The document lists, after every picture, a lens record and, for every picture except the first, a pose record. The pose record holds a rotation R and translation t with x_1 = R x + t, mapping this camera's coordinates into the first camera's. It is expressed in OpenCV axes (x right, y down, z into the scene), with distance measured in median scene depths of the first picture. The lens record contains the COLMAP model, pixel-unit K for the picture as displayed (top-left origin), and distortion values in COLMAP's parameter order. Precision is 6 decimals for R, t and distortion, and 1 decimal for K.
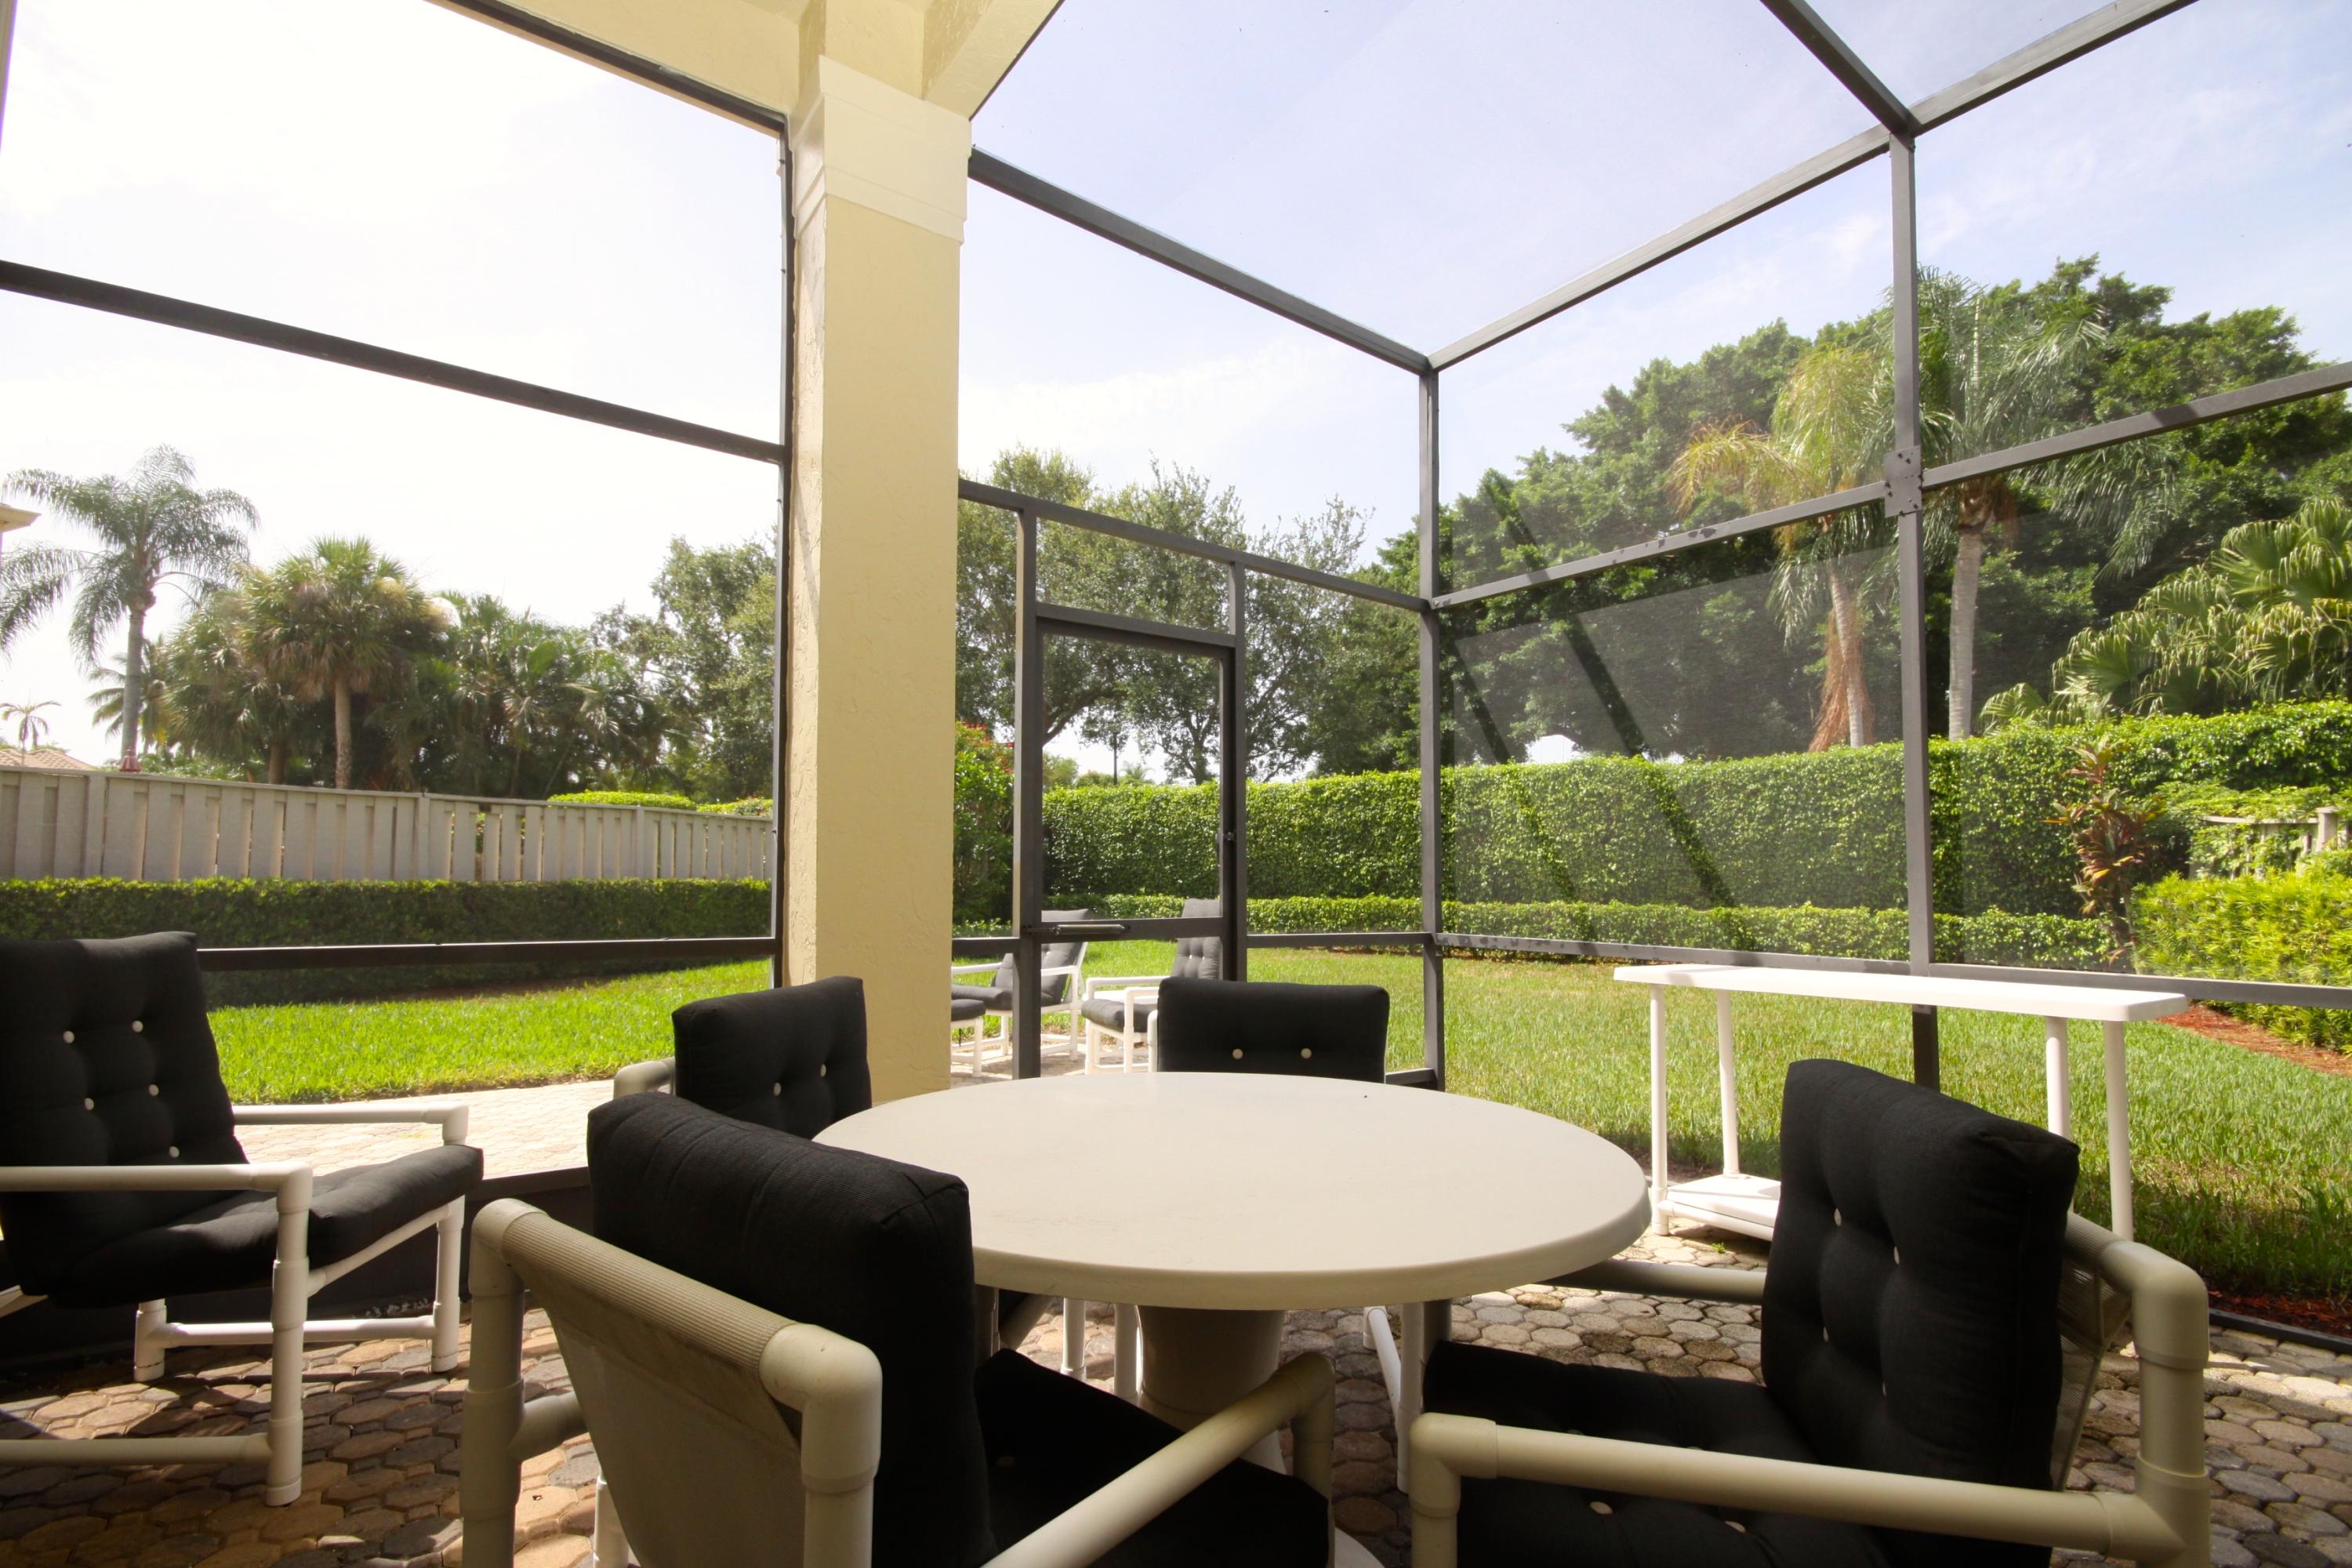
lens RADIAL K [[1083.2, 0, 1187.9], [0, 1083.2, 766.6], [0, 0, 1]] dist [0.004508, -0.005556]
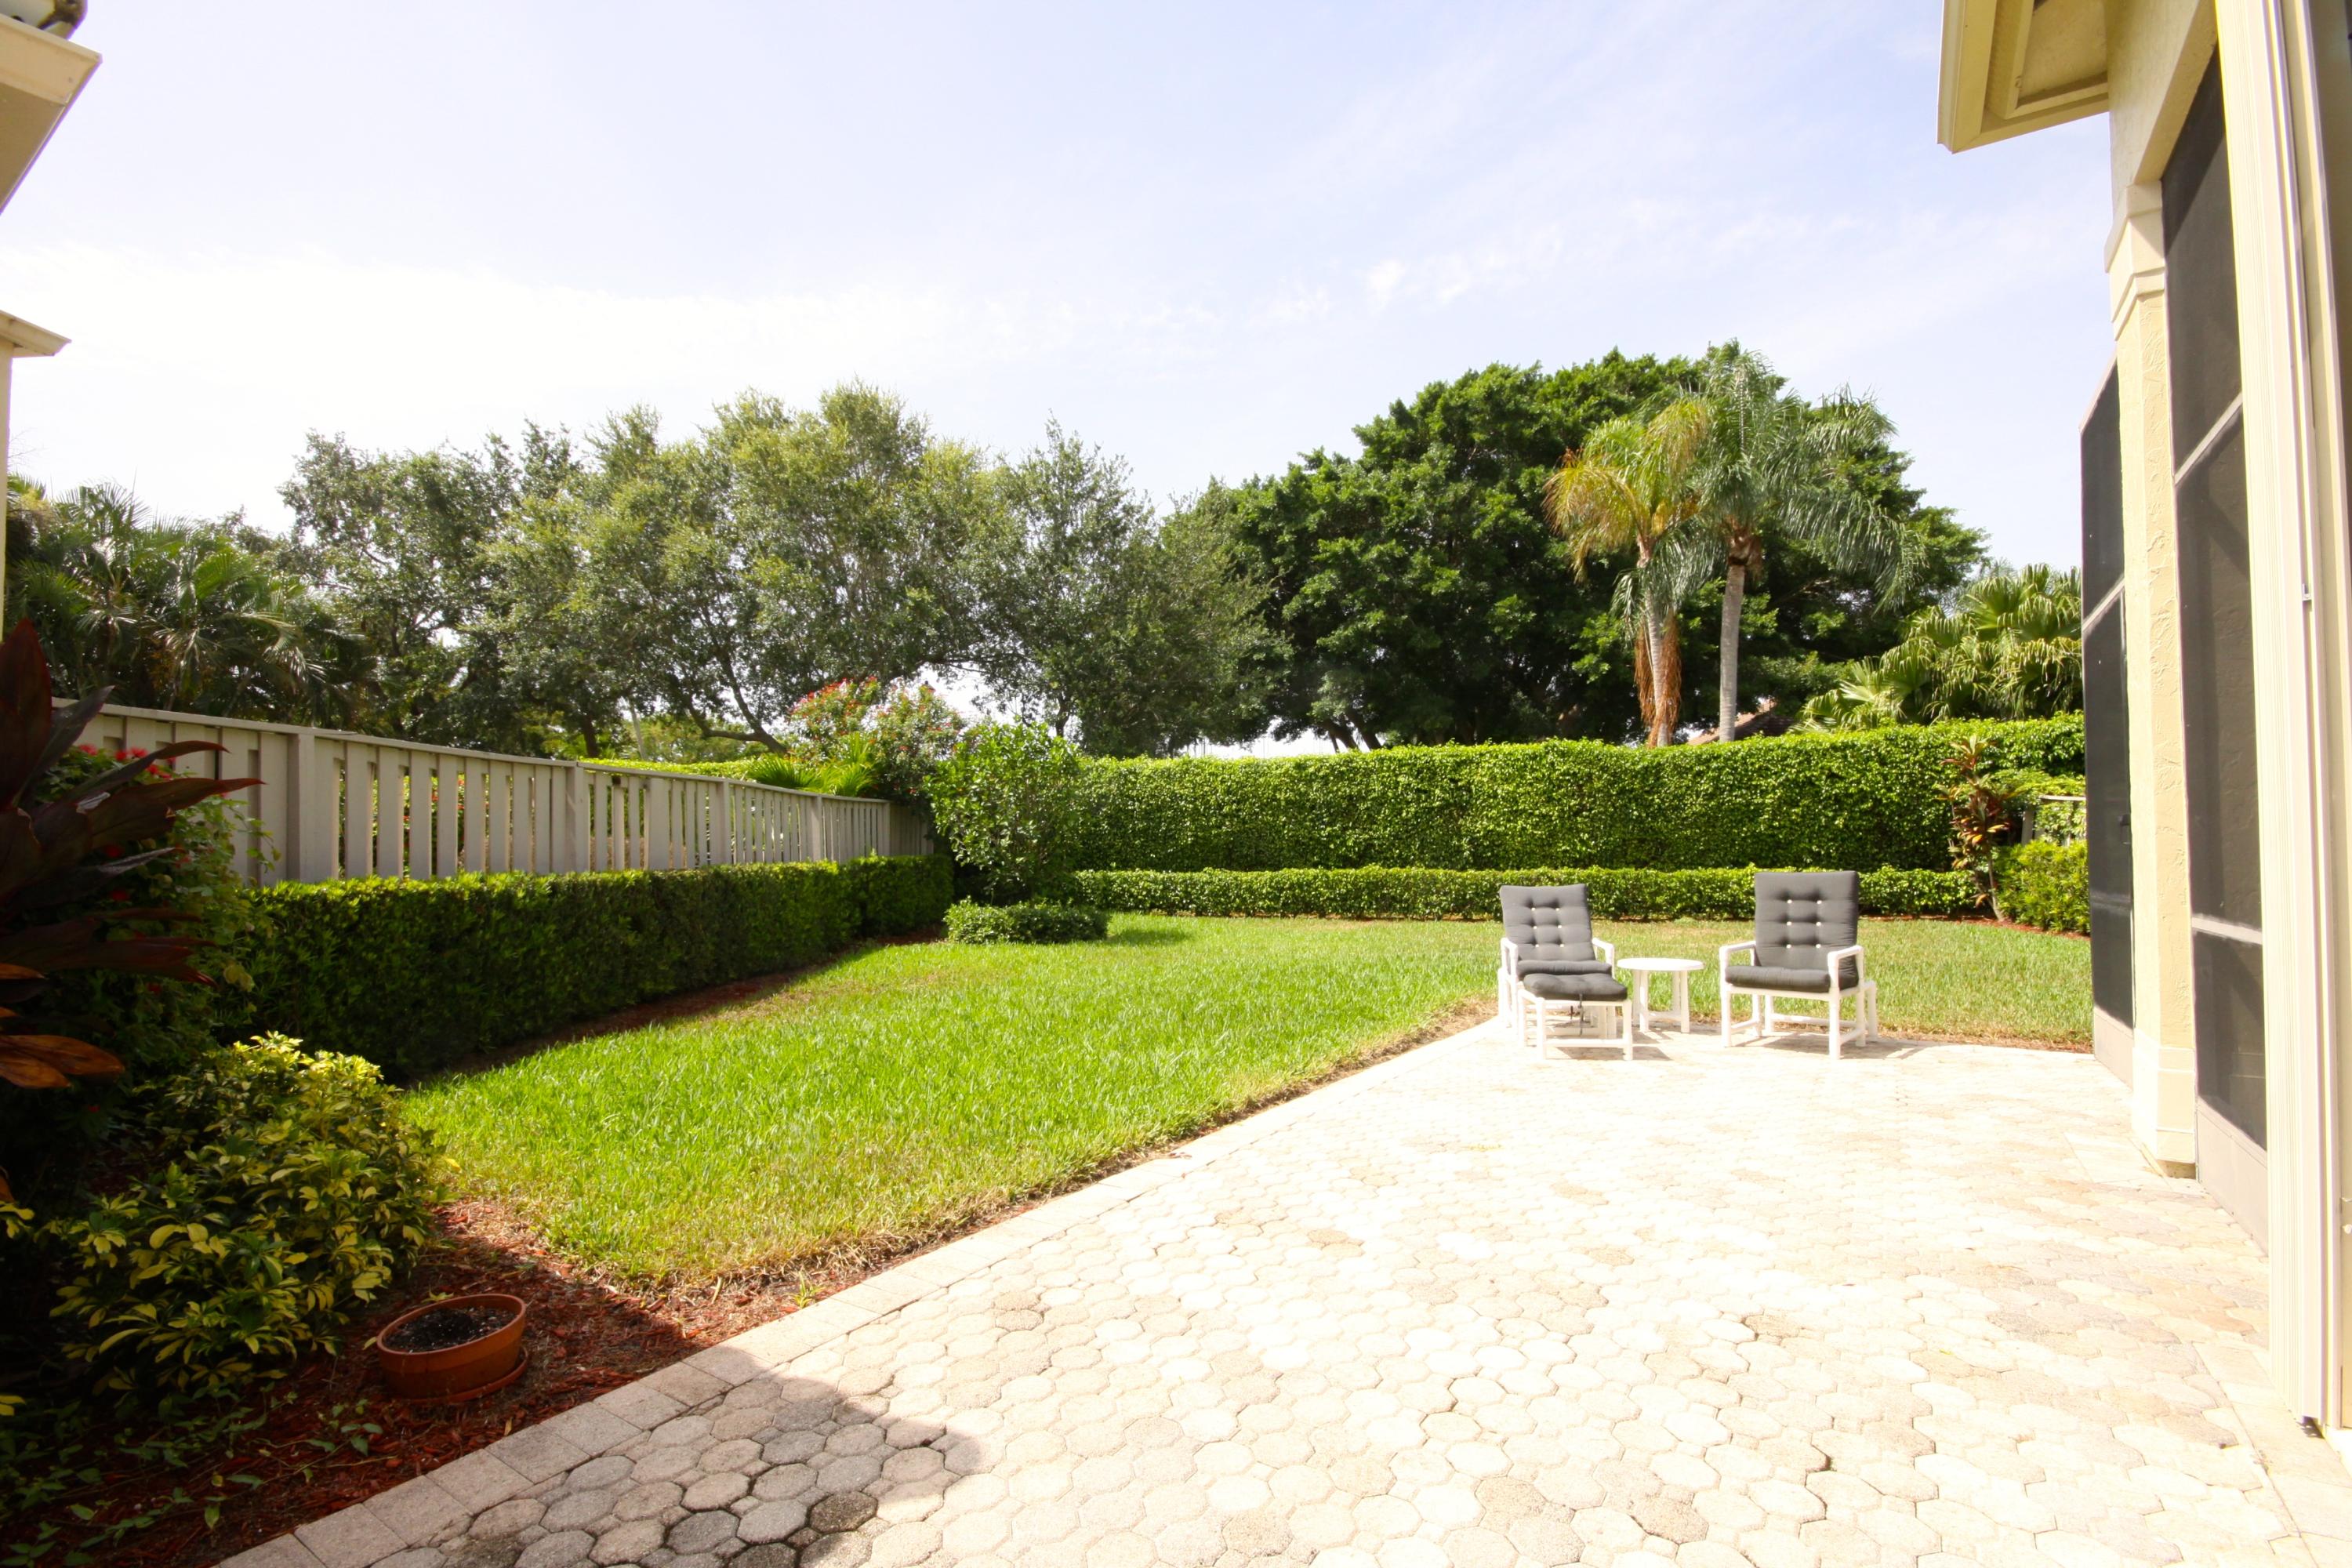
lens RADIAL K [[1083.2, 0, 1159.3], [0, 1083.2, 768.6], [0, 0, 1]] dist [0.004508, -0.005556]
pose [[0.936441, 0.010842, 0.350659, -0.402910], [-0.021185, 0.999446, 0.025674, 0.000632], [-0.350186, -0.031471, 0.936151, 0.080193]]
